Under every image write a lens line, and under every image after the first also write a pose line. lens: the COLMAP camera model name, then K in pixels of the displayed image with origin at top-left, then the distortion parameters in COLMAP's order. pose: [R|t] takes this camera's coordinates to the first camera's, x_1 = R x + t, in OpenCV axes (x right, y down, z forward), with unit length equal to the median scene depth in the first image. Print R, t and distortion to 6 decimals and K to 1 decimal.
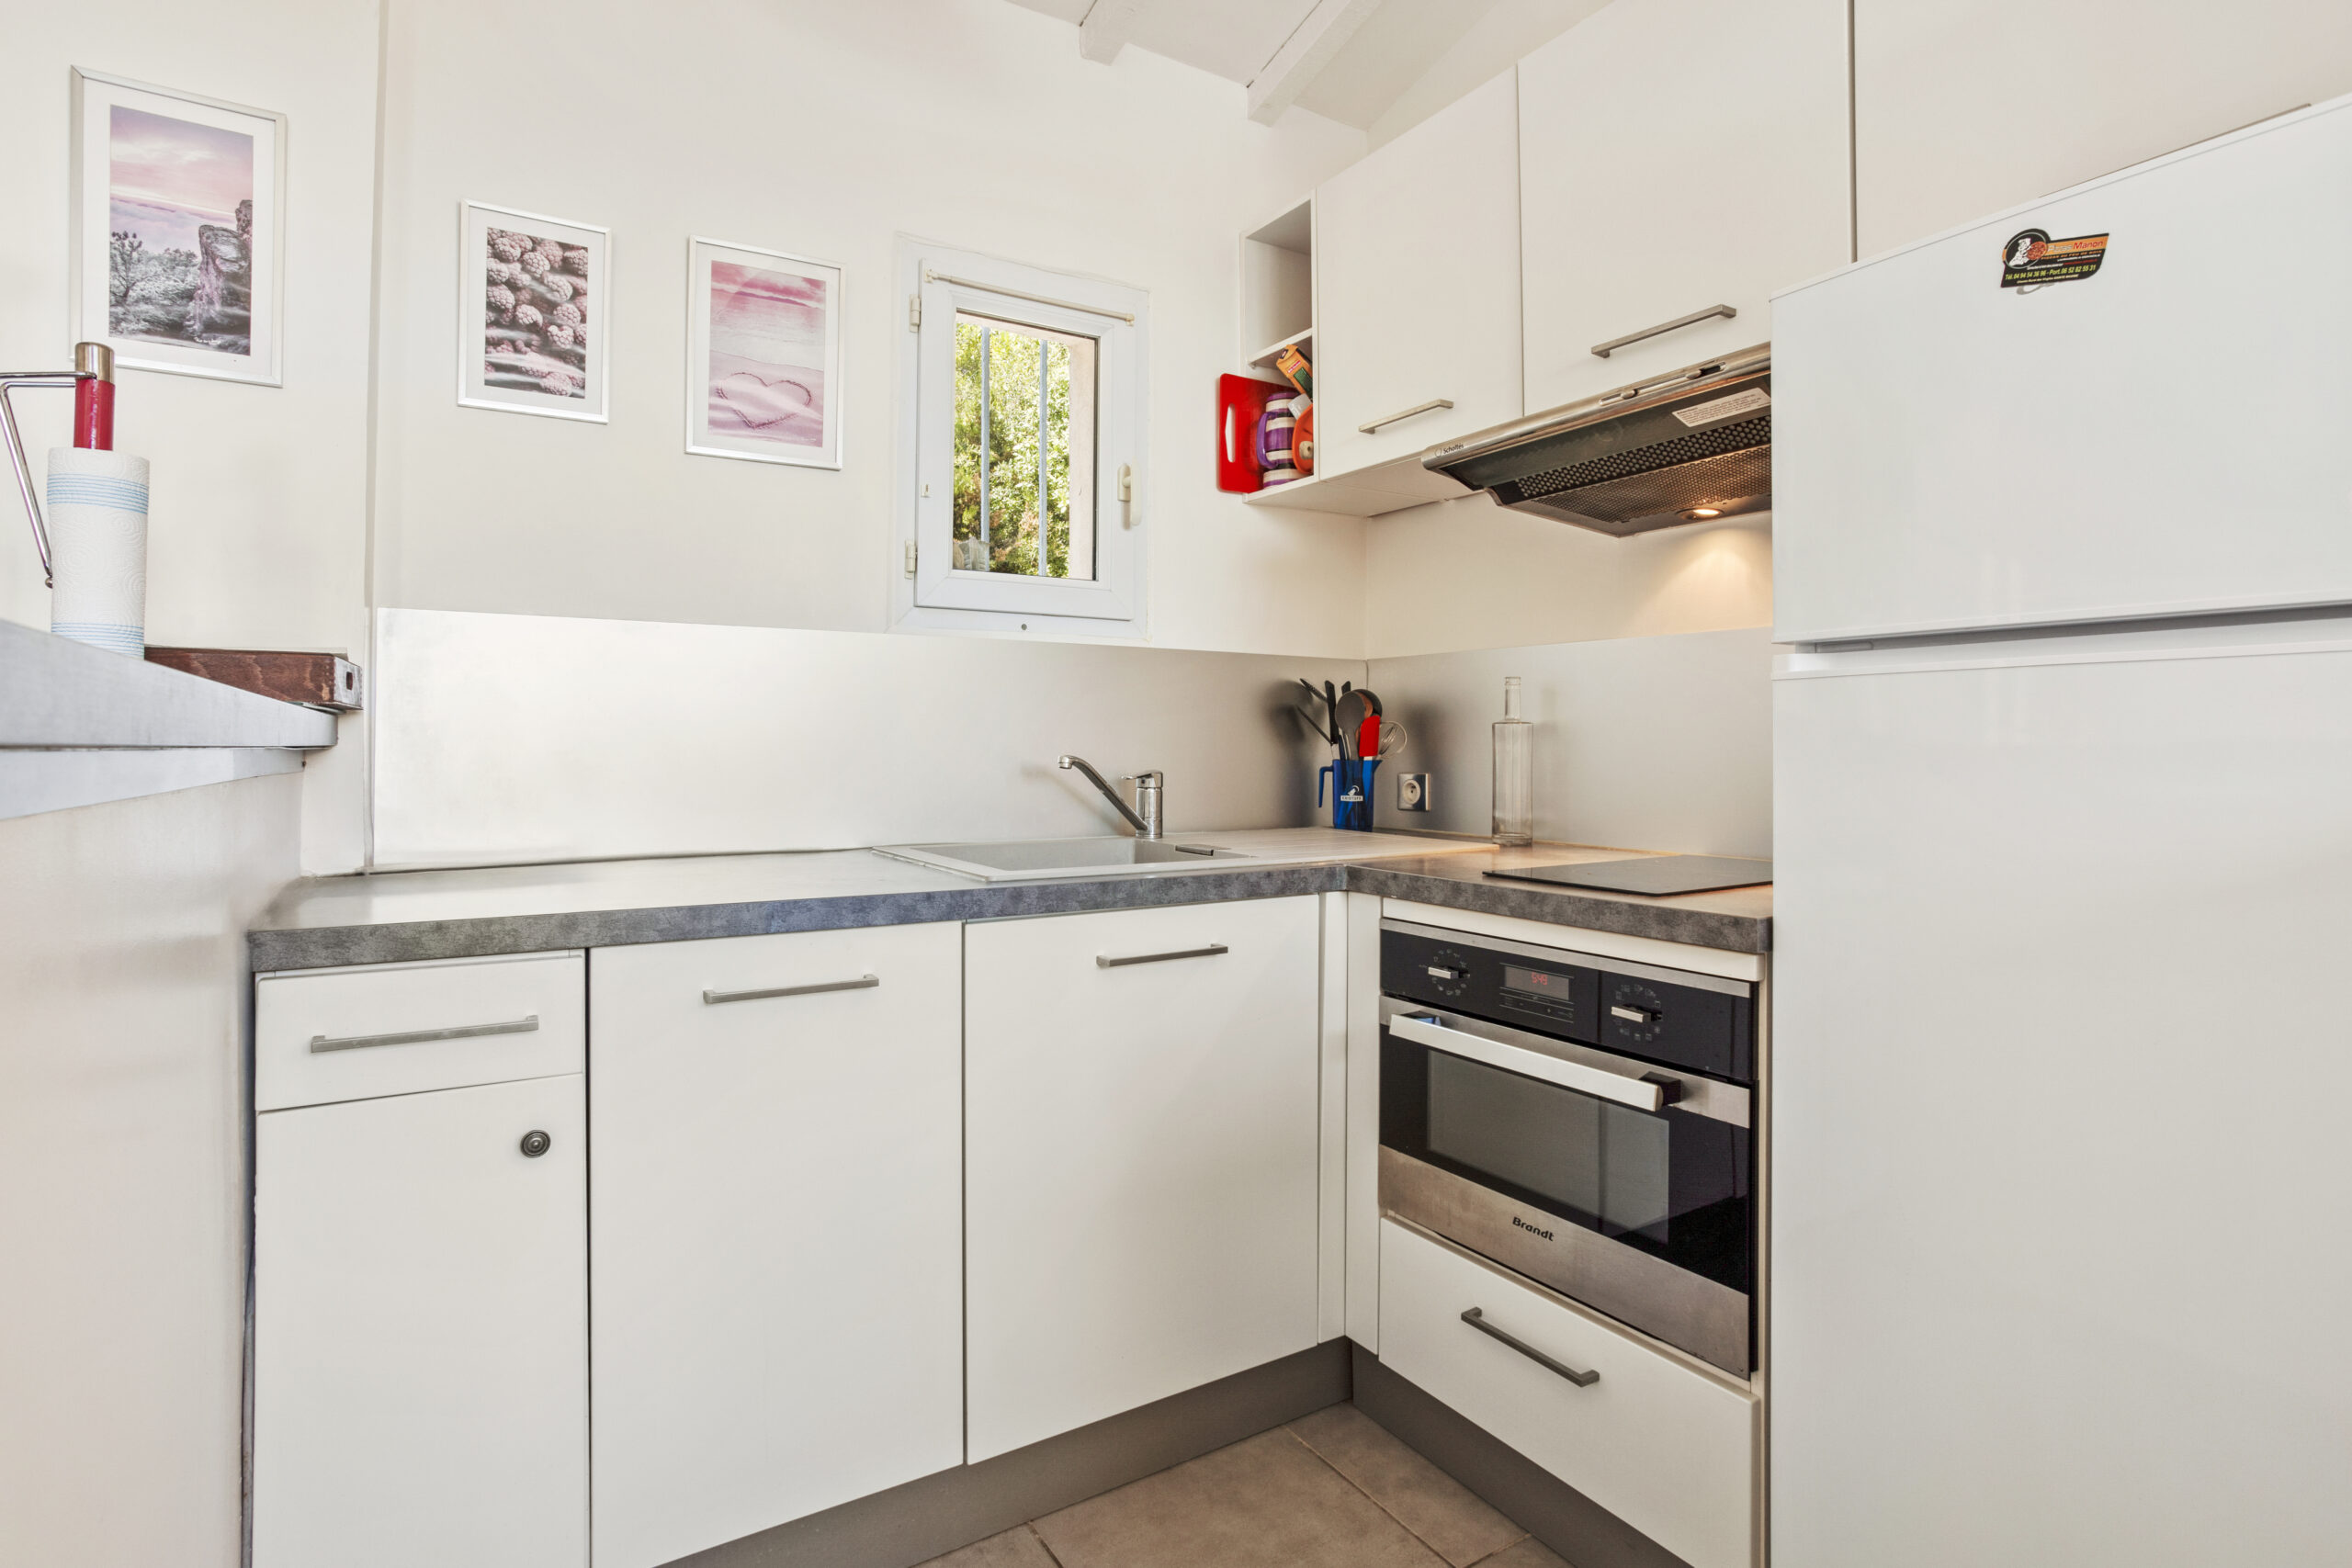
lens RADIAL K [[1151.3, 0, 1170.4], [0, 1151.3, 752.4], [0, 0, 1]] dist [-0.061341, 0.049943]
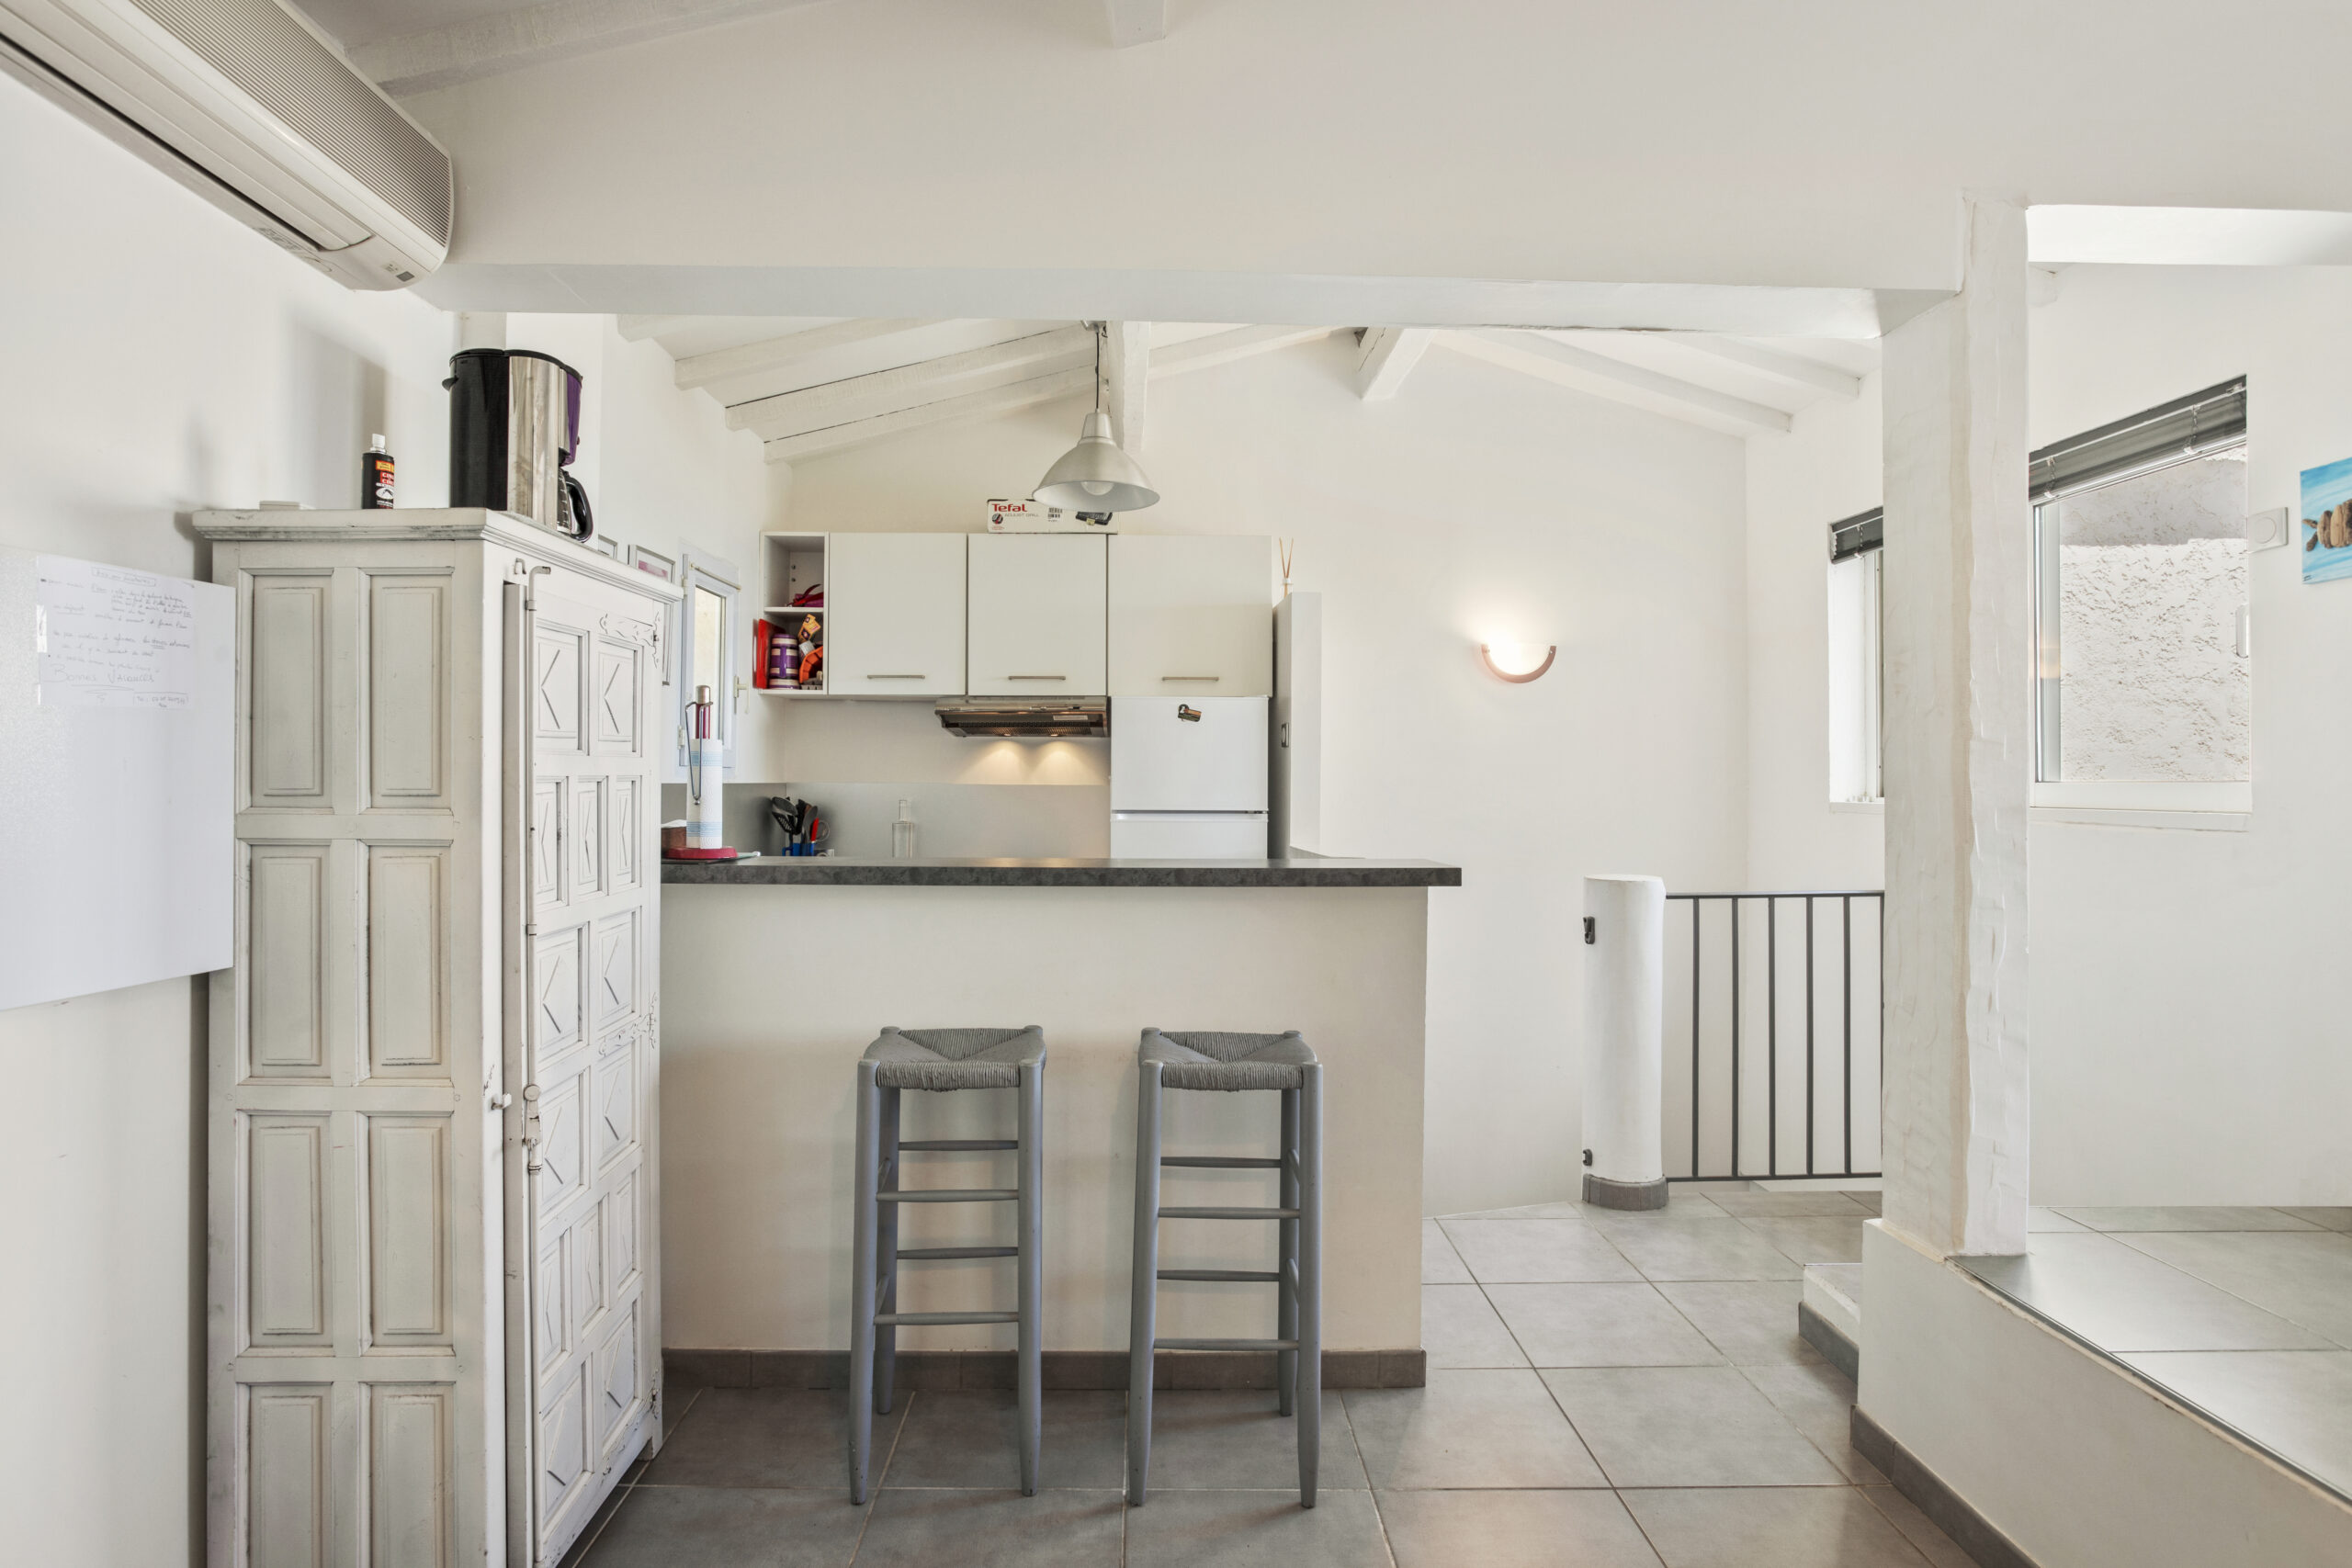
lens RADIAL K [[1241.6, 0, 1175.0], [0, 1241.6, 776.0], [0, 0, 1]] dist [-0.001482, -0.000306]
pose [[0.495608, 0.002960, 0.868541, -1.328993], [-0.004333, 0.999990, -0.000936, -0.108653], [-0.868535, -0.003299, 0.495616, -0.468973]]
